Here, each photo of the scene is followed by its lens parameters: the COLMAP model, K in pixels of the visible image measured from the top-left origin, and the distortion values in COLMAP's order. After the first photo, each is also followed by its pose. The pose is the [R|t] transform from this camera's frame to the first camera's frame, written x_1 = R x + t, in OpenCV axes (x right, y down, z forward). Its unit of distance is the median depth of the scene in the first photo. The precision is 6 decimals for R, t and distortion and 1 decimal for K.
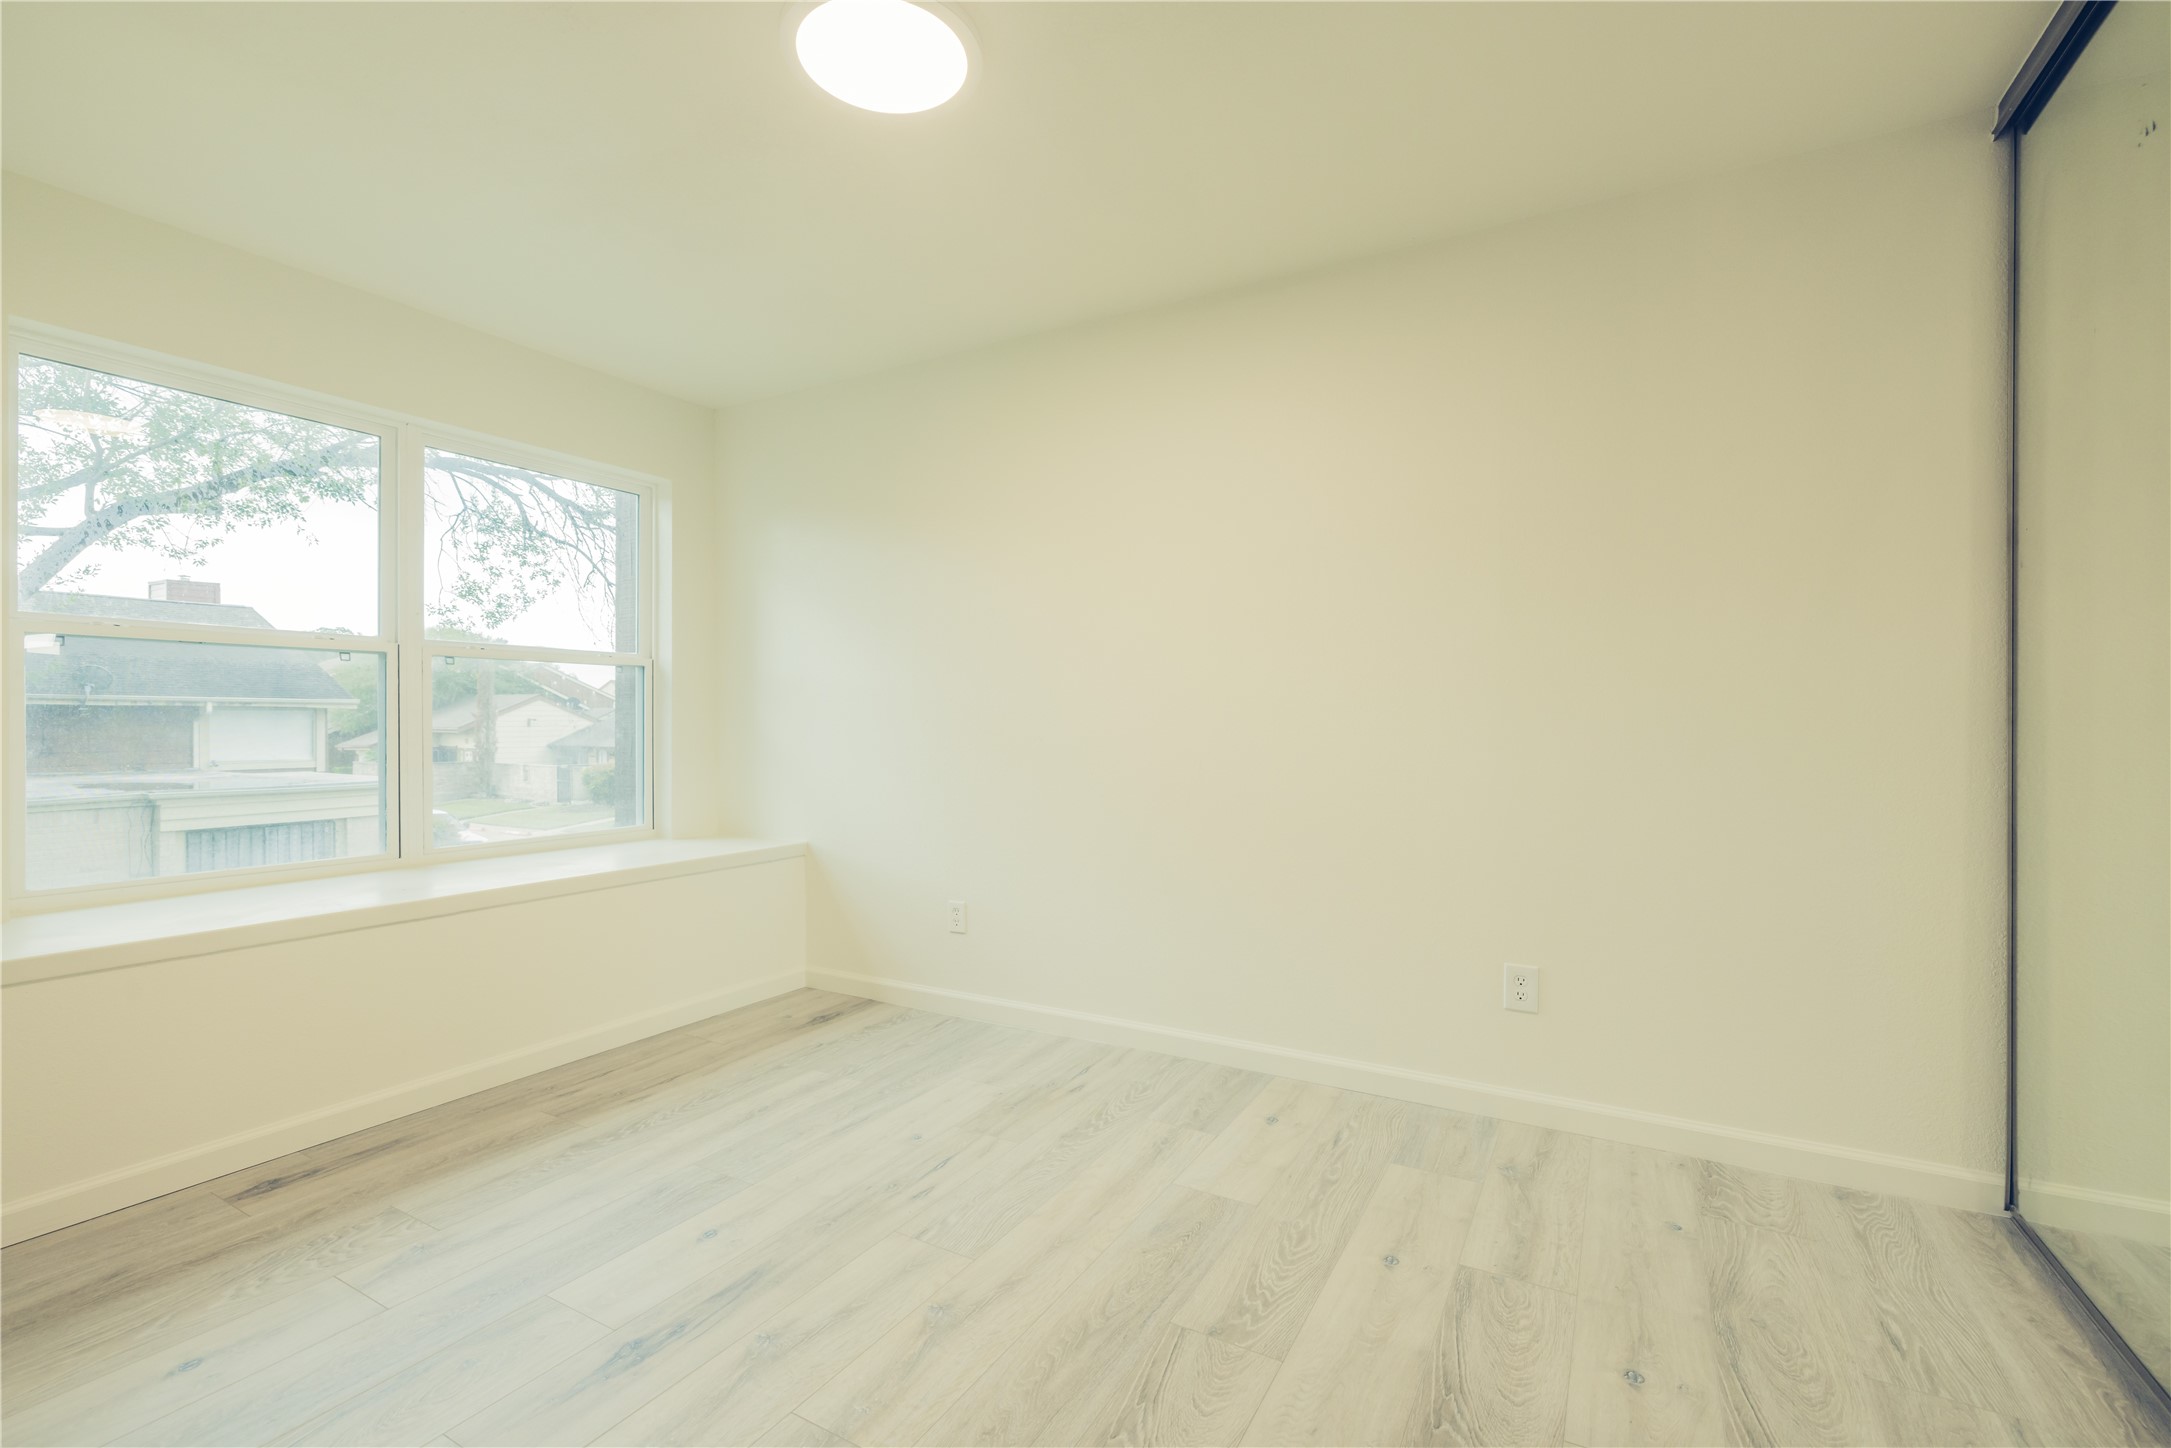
lens RADIAL K [[950.2, 0, 1088.2], [0, 950.2, 726.5], [0, 0, 1]] dist [-0.000941, -0.000263]
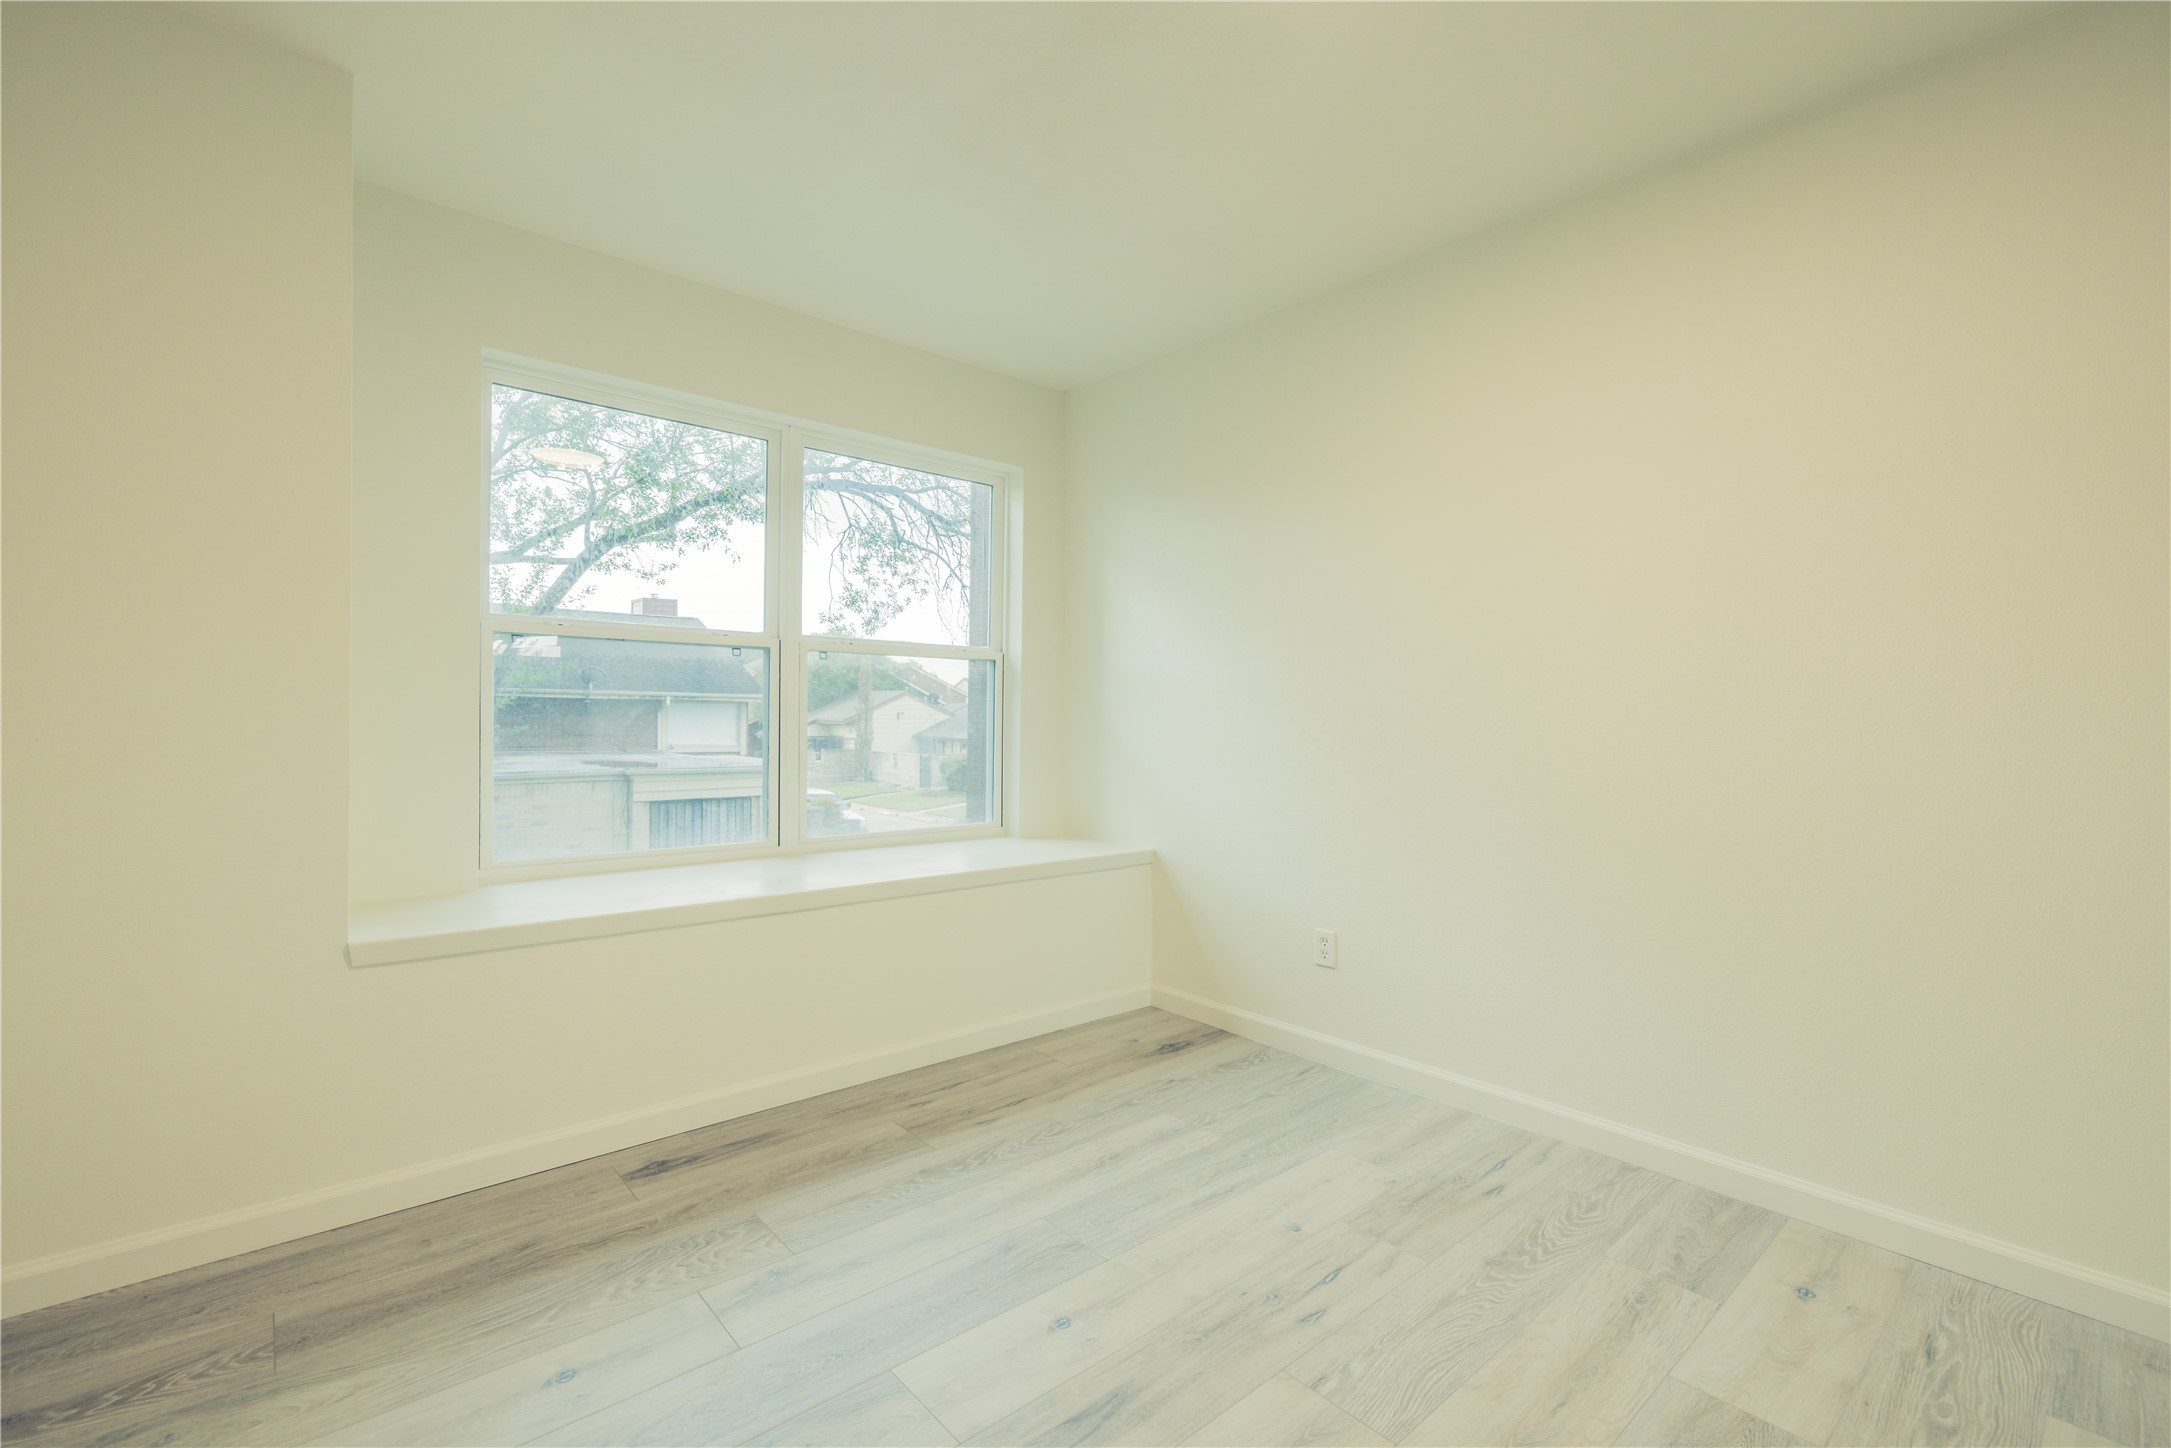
lens RADIAL K [[950.2, 0, 1088.2], [0, 950.2, 726.5], [0, 0, 1]] dist [-0.000941, -0.000263]
pose [[0.944202, 0.013927, -0.329072, -0.060725], [-0.012955, 0.999903, 0.005146, -0.001508], [0.329112, -0.000596, 0.944291, 0.119548]]
